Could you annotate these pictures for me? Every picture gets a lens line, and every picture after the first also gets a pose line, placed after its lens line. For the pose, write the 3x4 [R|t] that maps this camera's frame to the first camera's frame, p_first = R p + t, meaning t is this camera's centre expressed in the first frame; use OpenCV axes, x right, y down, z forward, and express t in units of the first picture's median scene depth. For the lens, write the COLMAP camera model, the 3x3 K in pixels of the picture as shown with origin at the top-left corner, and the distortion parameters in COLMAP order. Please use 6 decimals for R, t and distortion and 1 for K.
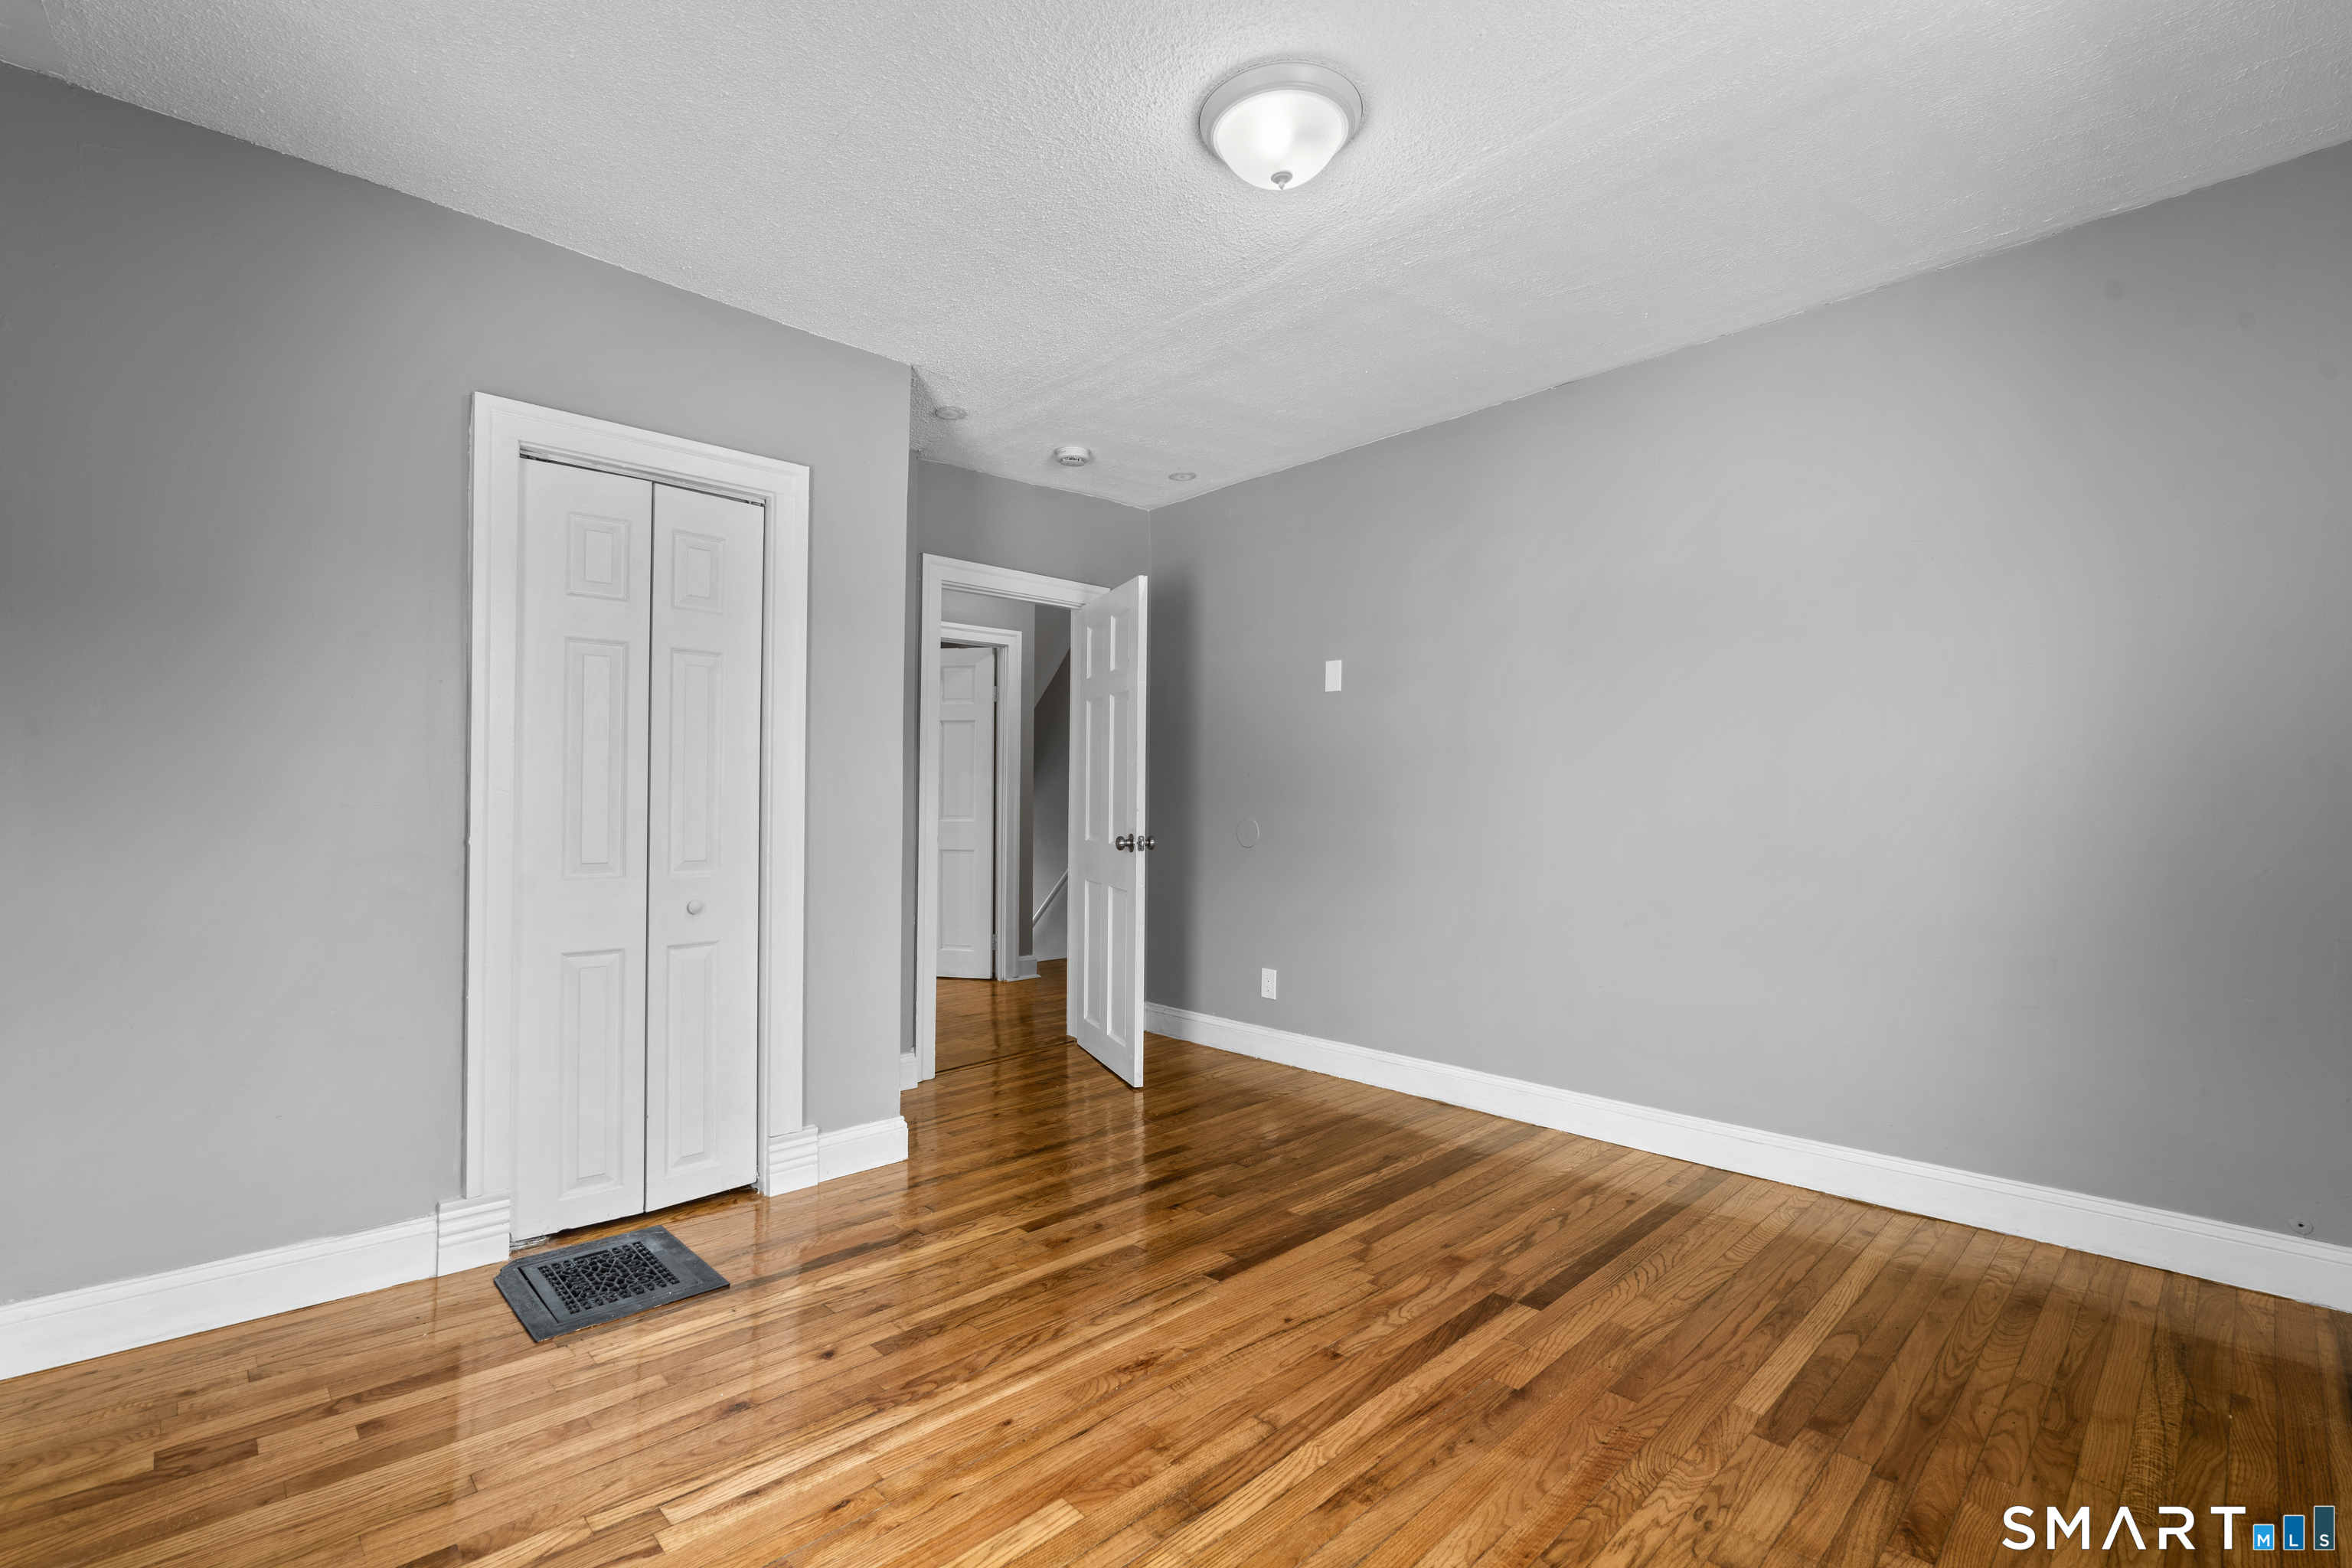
lens RADIAL K [[1052.1, 0, 1179.9], [0, 1052.1, 762.2], [0, 0, 1]] dist [-0.007031, 0.003695]
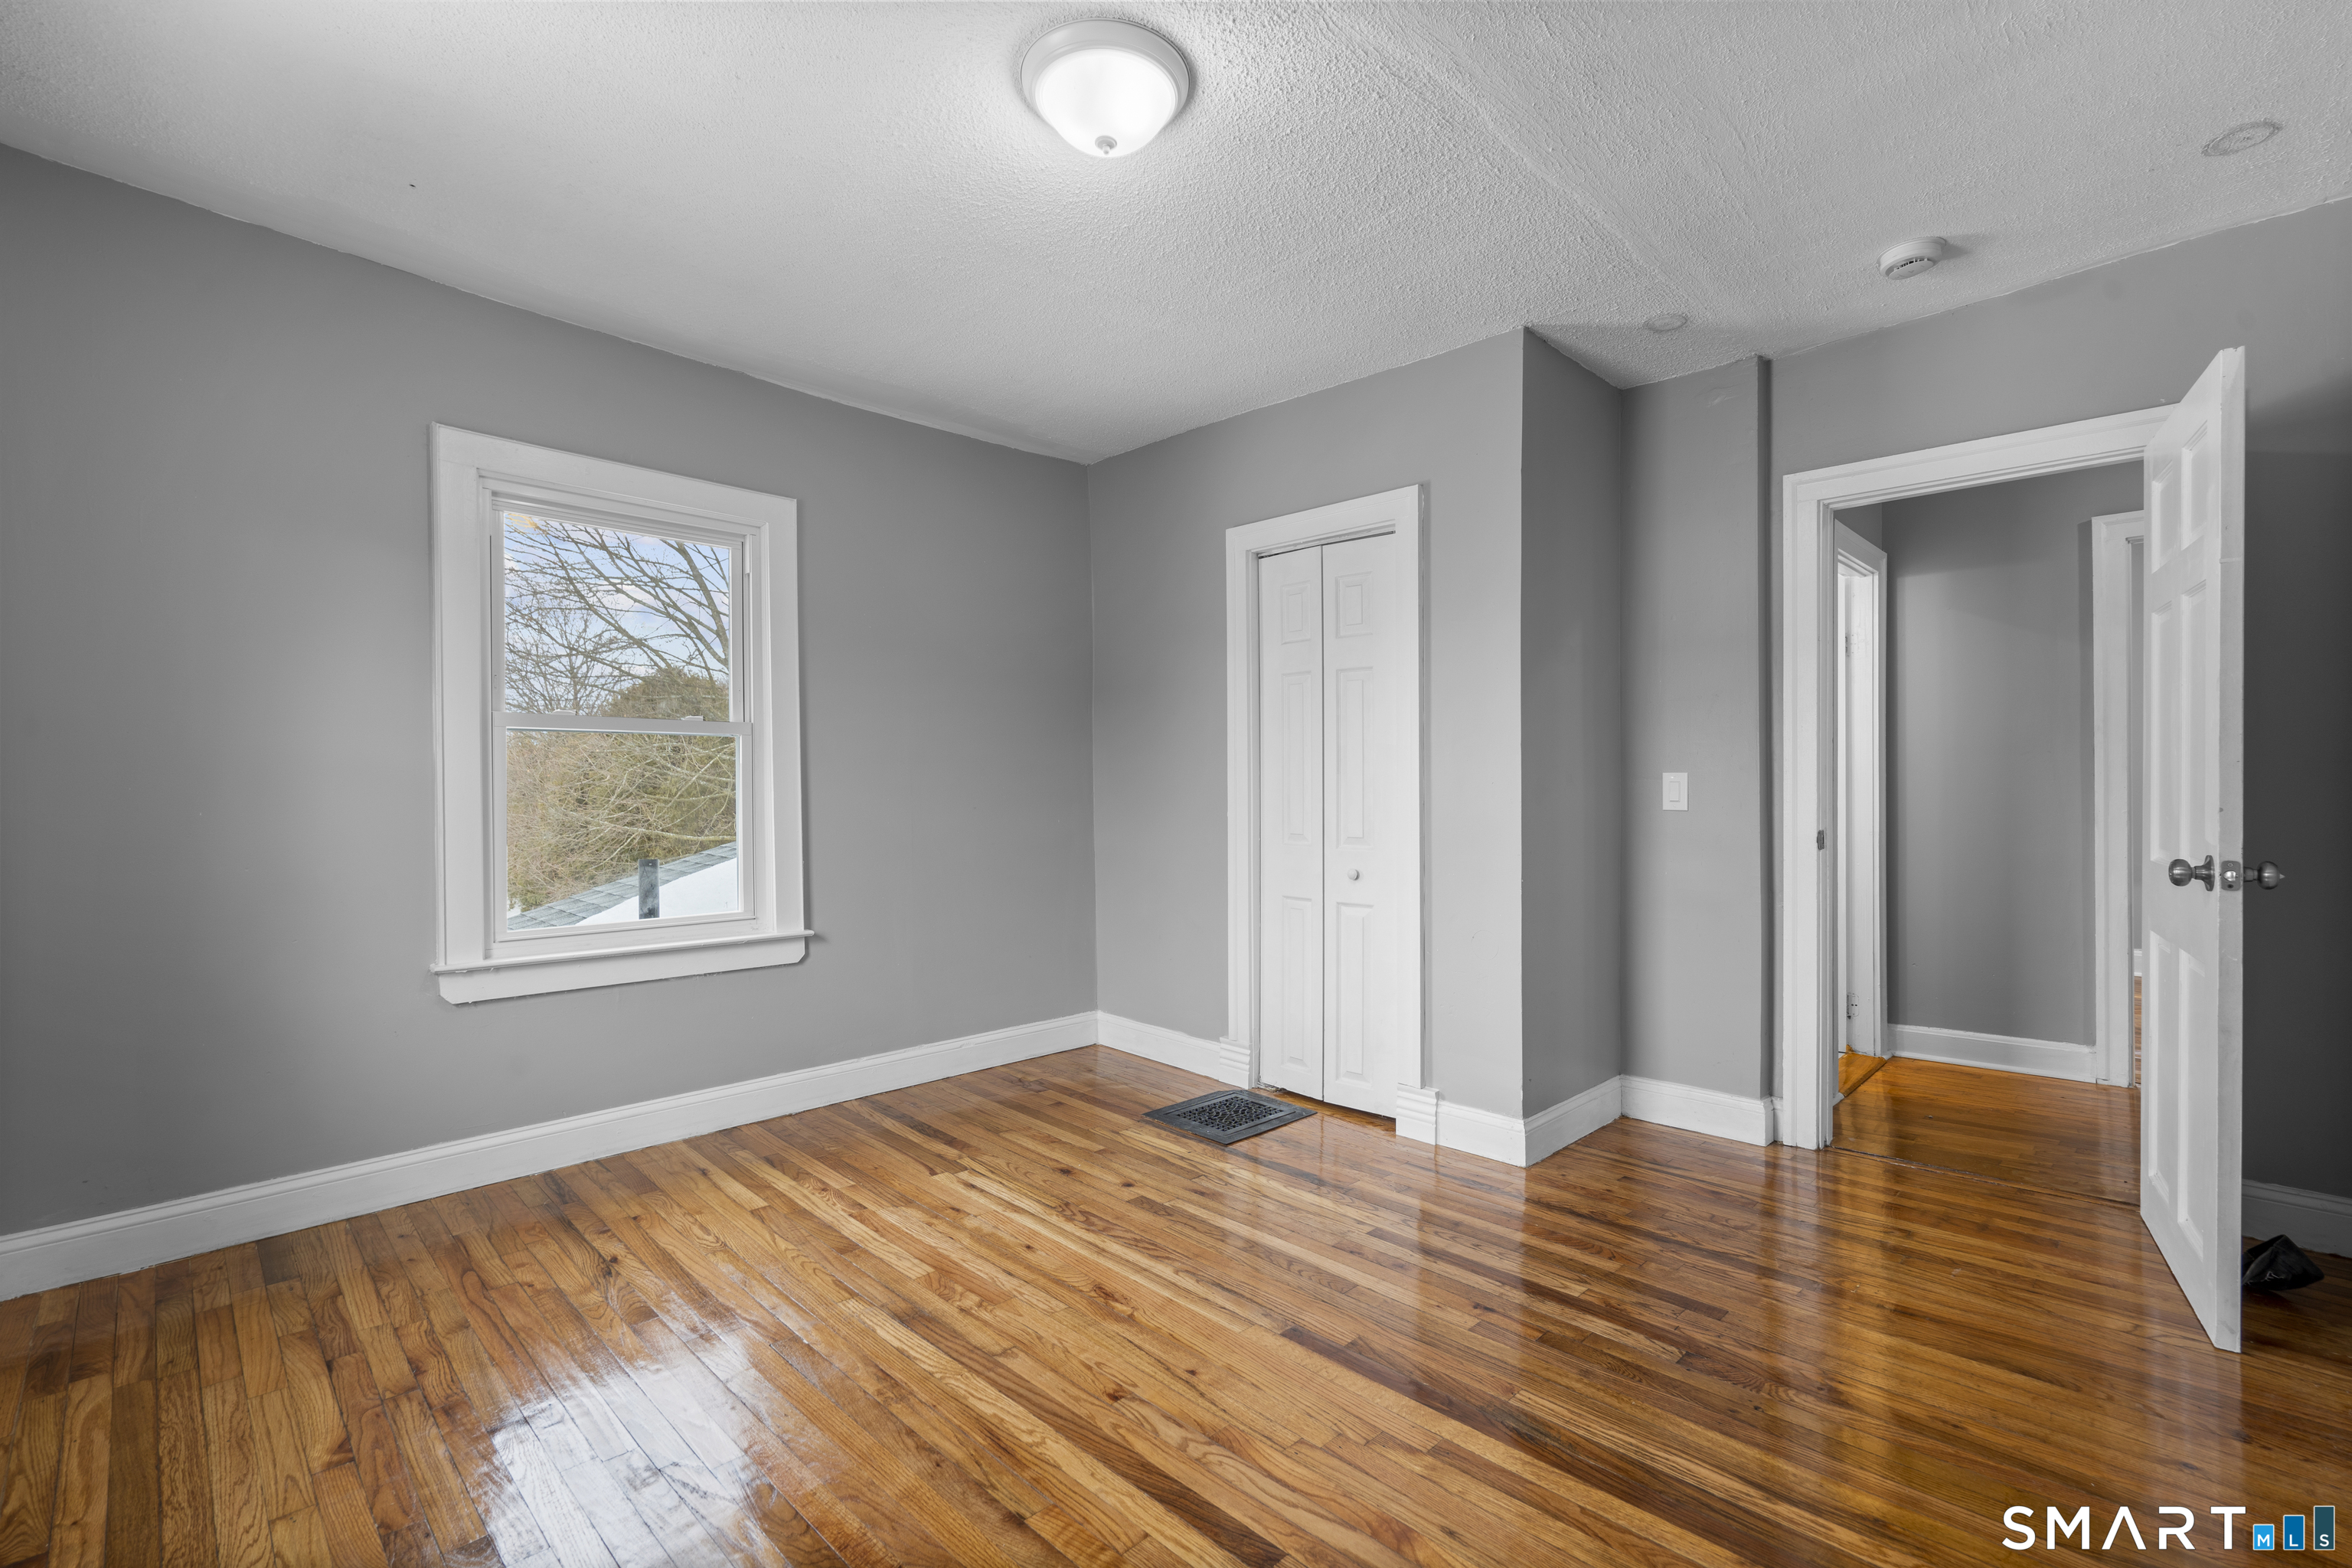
lens RADIAL K [[1052.1, 0, 1176.2], [0, 1052.1, 792.6], [0, 0, 1]] dist [-0.007031, 0.003695]
pose [[0.009375, 0.002928, -0.999952, 1.039515], [0.034094, 0.999413, 0.003246, 0.036322], [0.999375, -0.034123, 0.009270, 1.038946]]
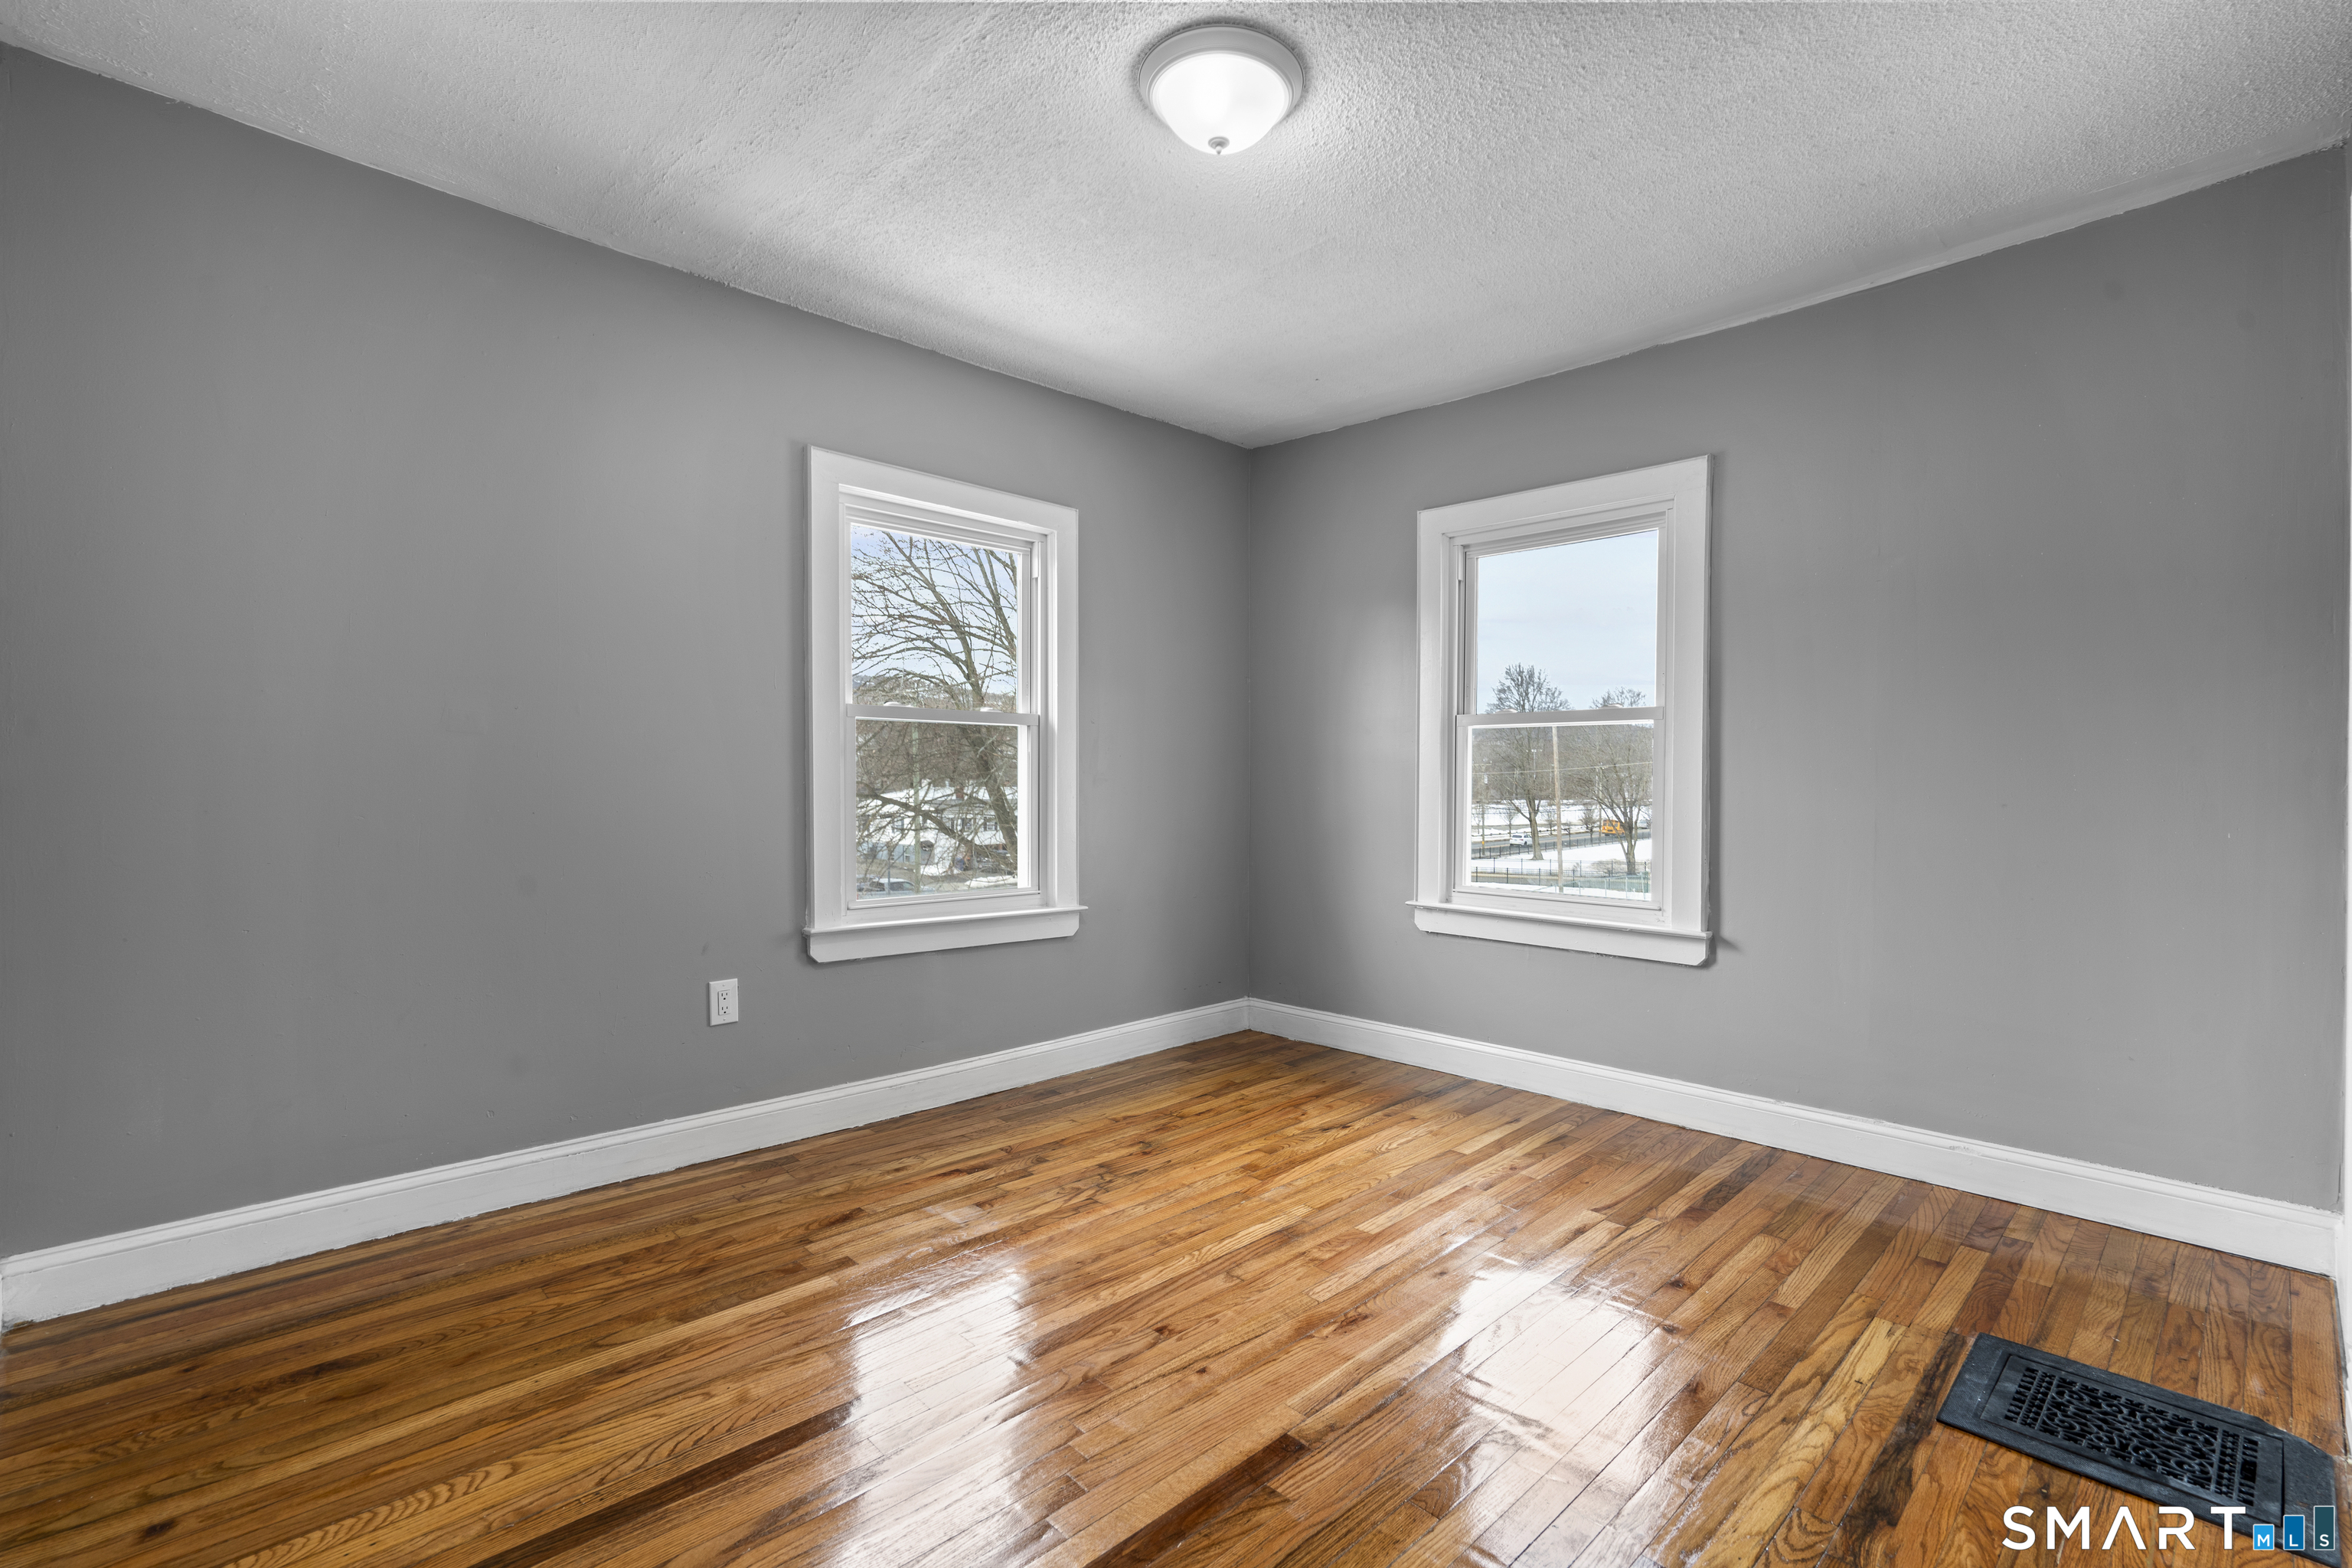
lens RADIAL K [[1052.1, 0, 1171.7], [0, 1052.1, 803.6], [0, 0, 1]] dist [-0.007031, 0.003695]
pose [[-0.999884, -0.005905, 0.014055, 0.123931], [-0.005997, 0.999961, -0.006467, 0.069524], [-0.014016, -0.006551, -0.999880, 1.957178]]
